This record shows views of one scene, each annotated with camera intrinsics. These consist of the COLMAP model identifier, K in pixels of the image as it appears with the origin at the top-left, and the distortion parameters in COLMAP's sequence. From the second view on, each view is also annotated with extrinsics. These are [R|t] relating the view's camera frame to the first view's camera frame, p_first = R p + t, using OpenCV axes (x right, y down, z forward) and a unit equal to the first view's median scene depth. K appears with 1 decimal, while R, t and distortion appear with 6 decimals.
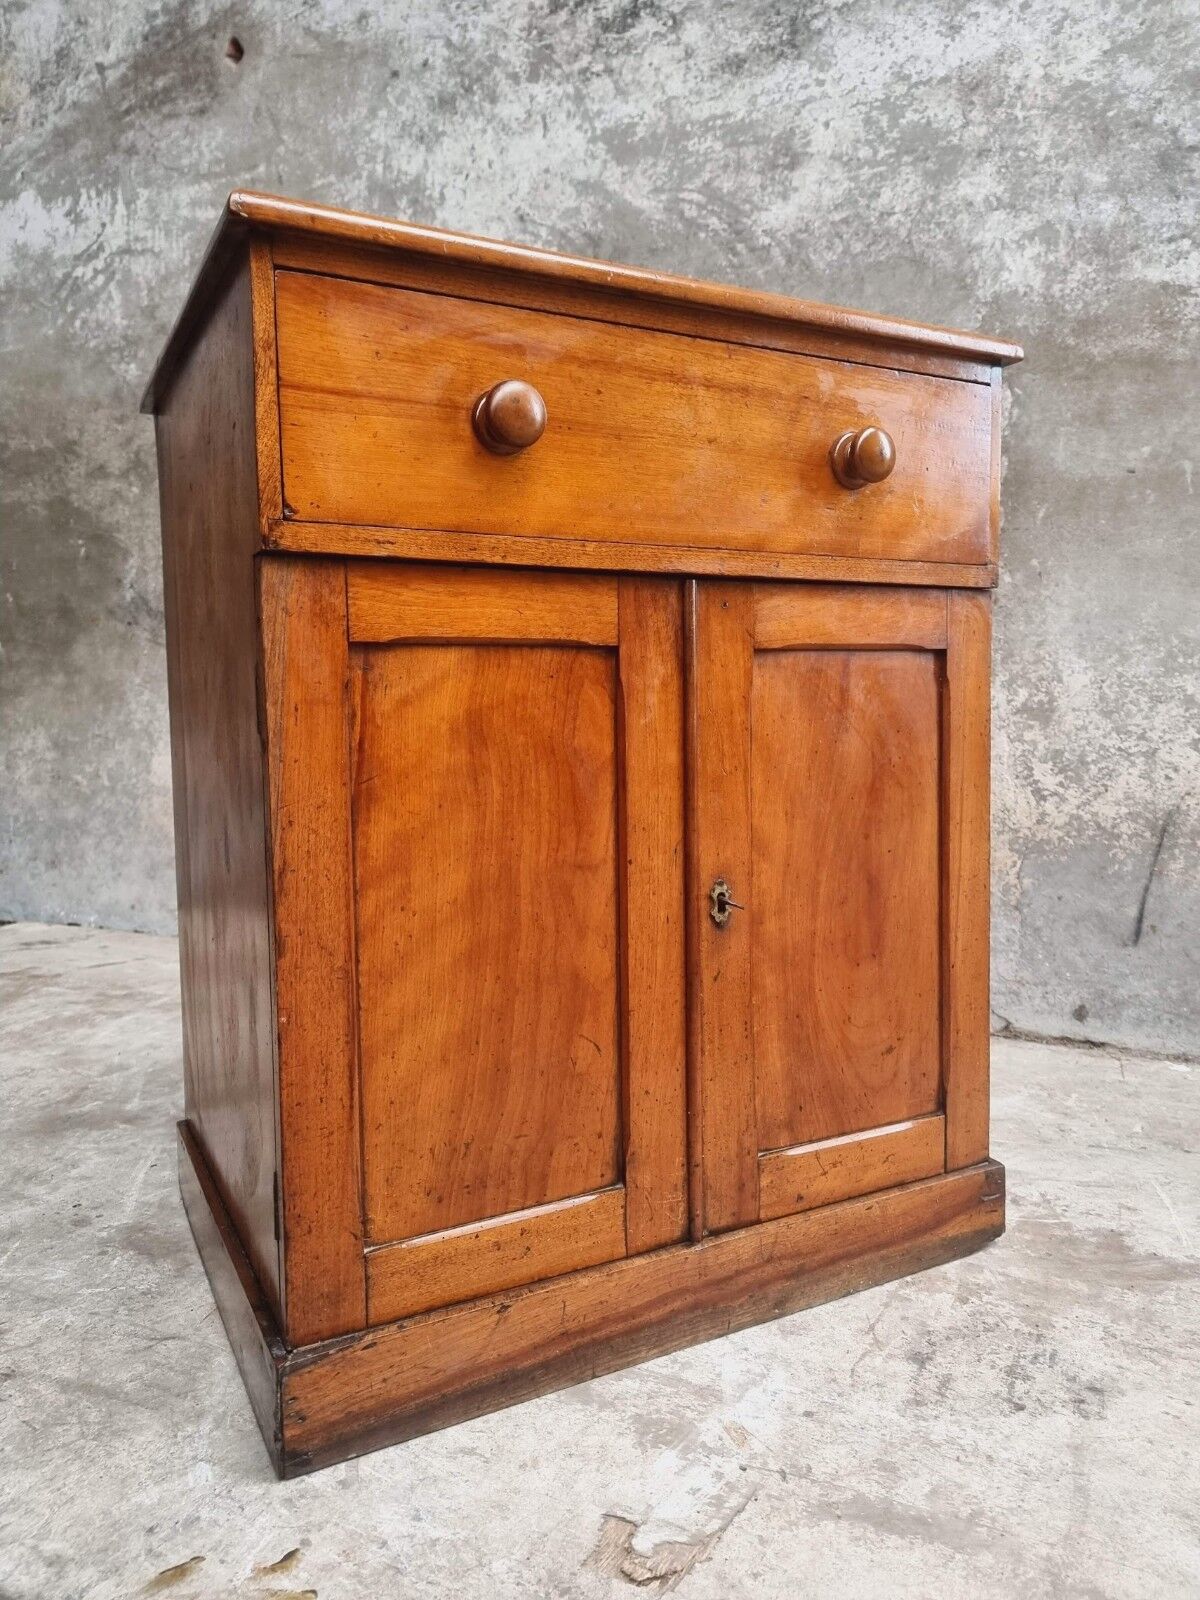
lens RADIAL K [[1105.7, 0, 601.7], [0, 1105.7, 799.0], [0, 0, 1]] dist [0.058206, -0.057947]
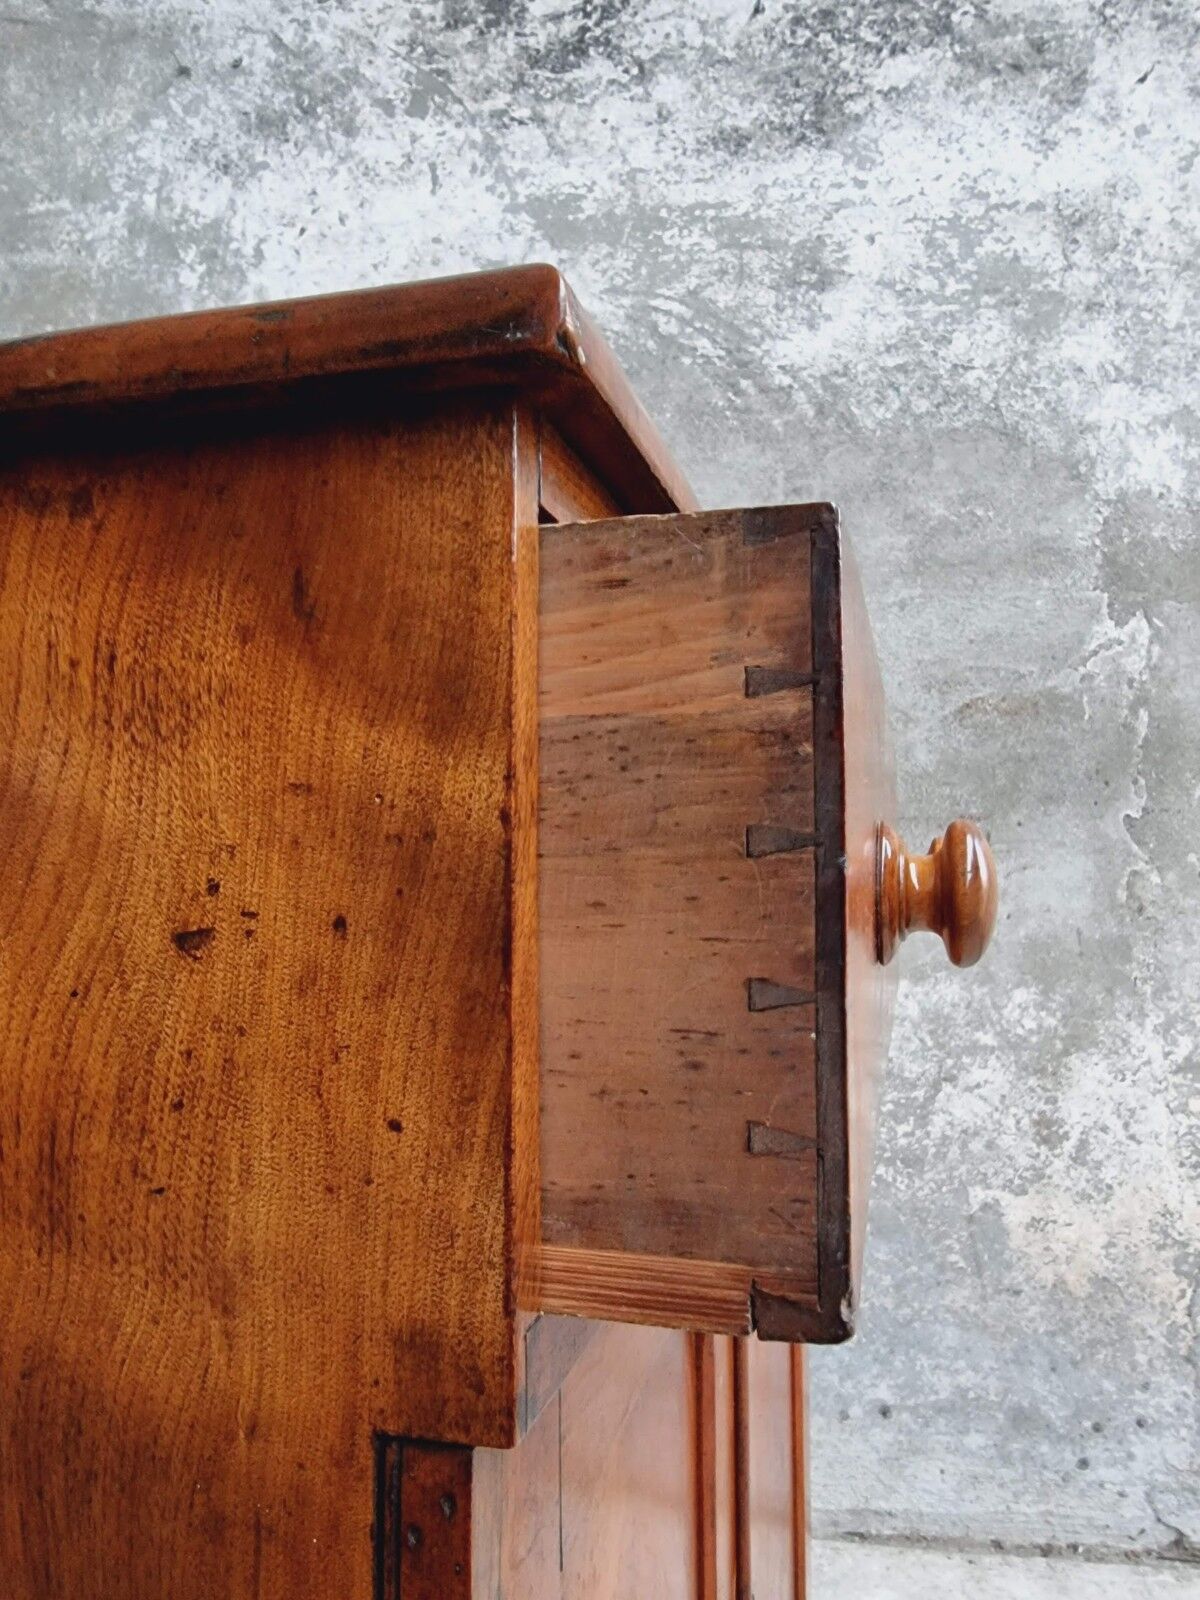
lens RADIAL K [[1113.0, 0, 596.9], [0, 1113.0, 815.6], [0, 0, 1]] dist [0.025046, -0.032124]
pose [[0.947514, 0.017246, 0.319250, -0.196655], [0.021286, 0.992926, -0.116815, -0.163471], [-0.319006, 0.117479, 0.940443, 0.448137]]
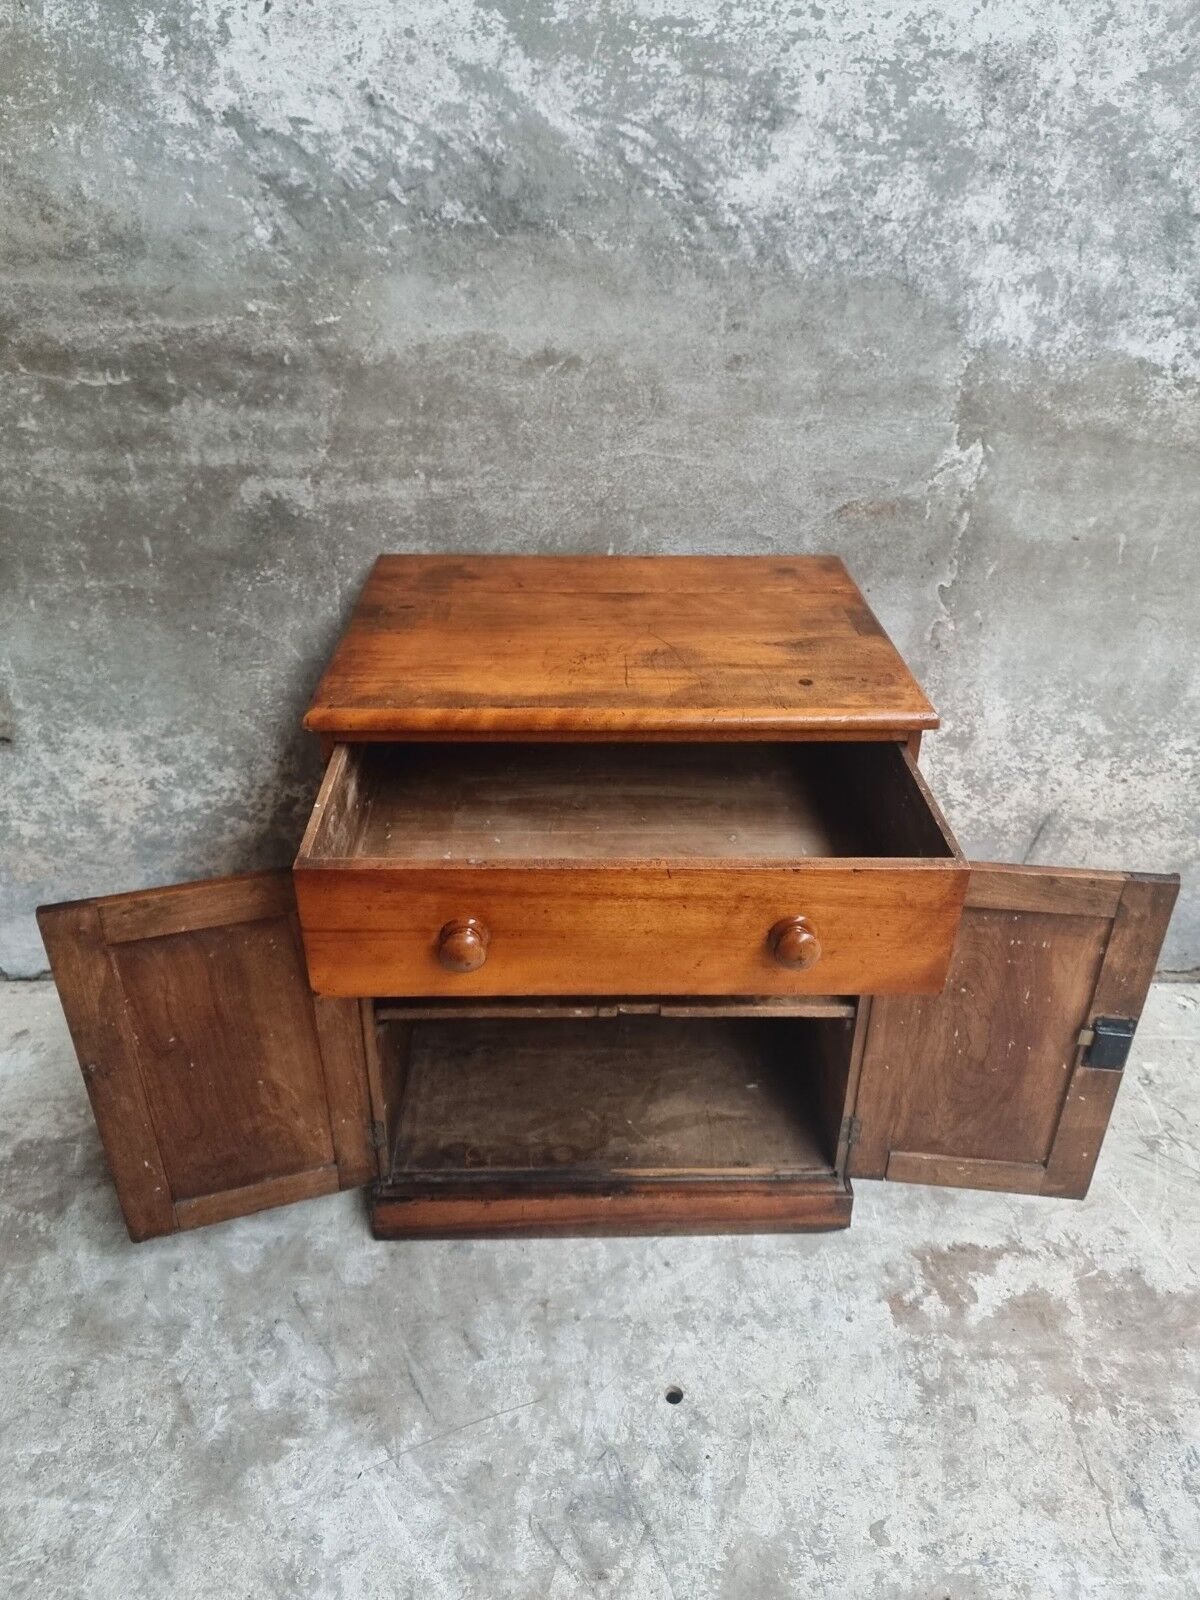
lens RADIAL K [[1105.7, 0, 604.1], [0, 1105.7, 795.1], [0, 0, 1]] dist [0.058206, -0.057947]
pose [[0.884863, -0.220392, 0.410421, -0.386816], [0.019869, 0.898065, 0.439414, -0.522911], [-0.465428, -0.380666, 0.799043, 0.262301]]
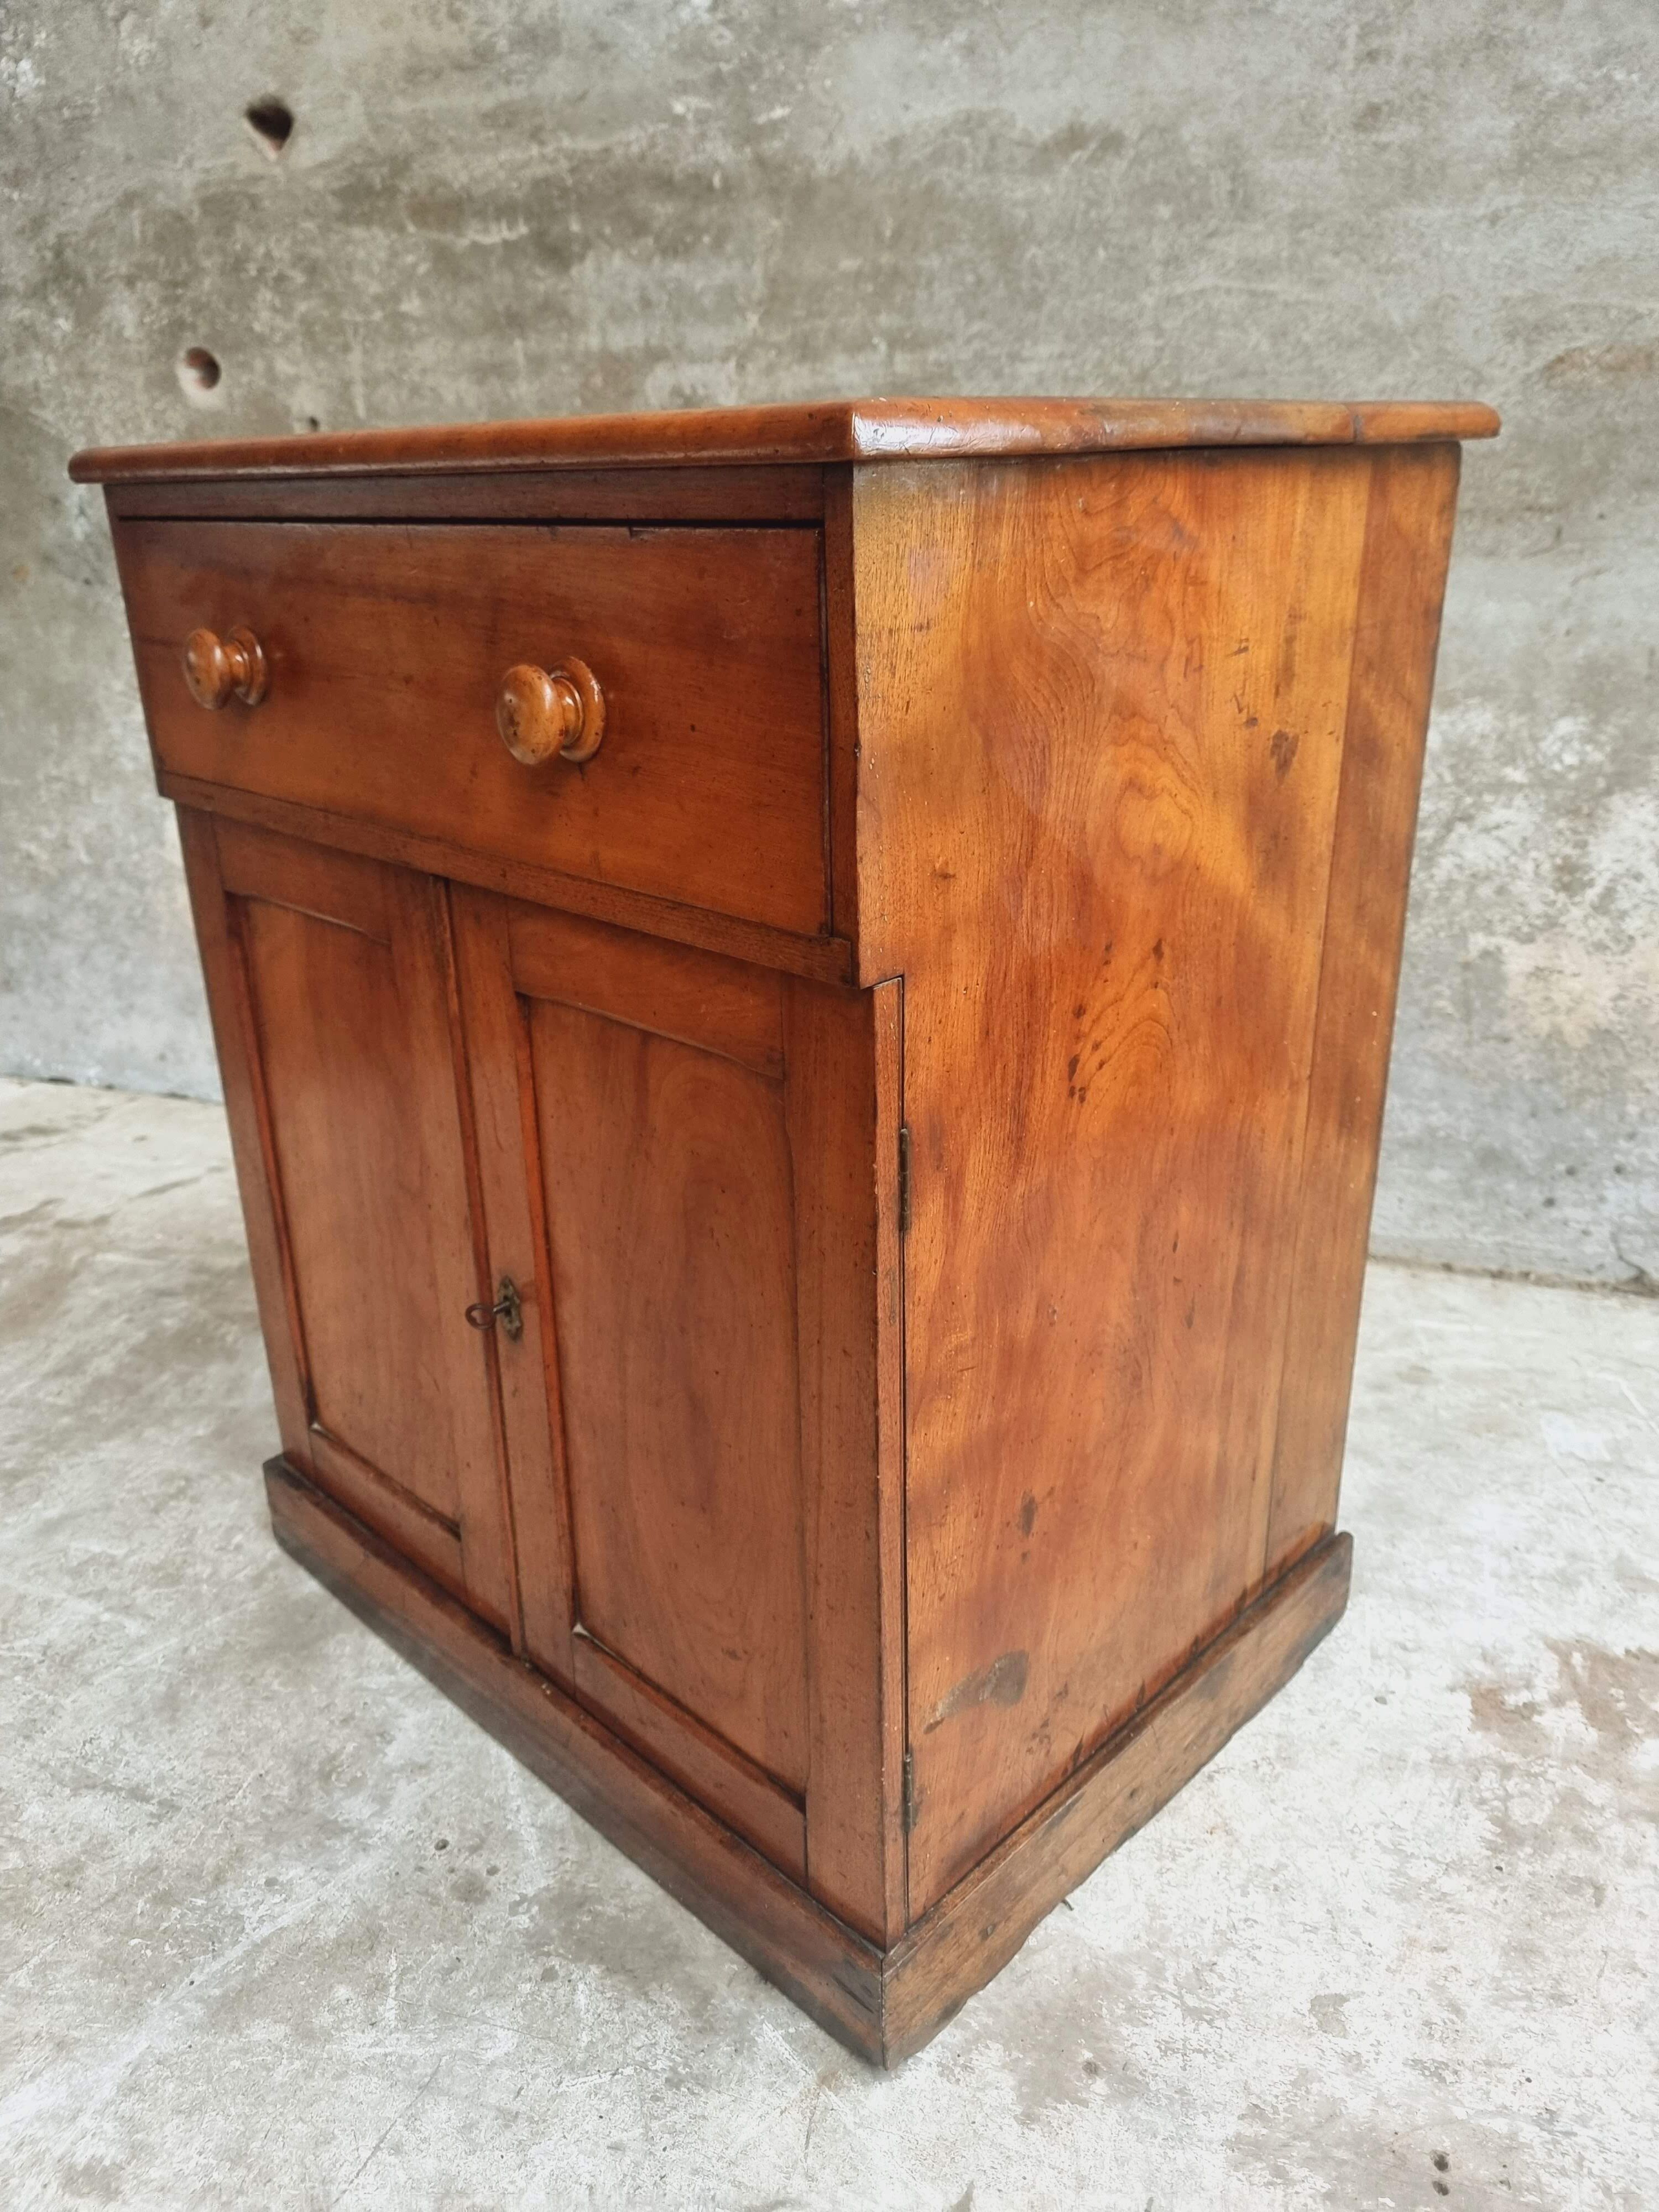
lens RADIAL K [[1533.2, 0, 807.8], [0, 1533.2, 1110.7], [0, 0, 1]] dist [0.057870, -0.058570]
pose [[0.993450, -0.056540, 0.099304, -0.231990], [0.024617, 0.954503, 0.297182, -0.190574], [-0.111588, -0.292791, 0.949643, 0.201494]]
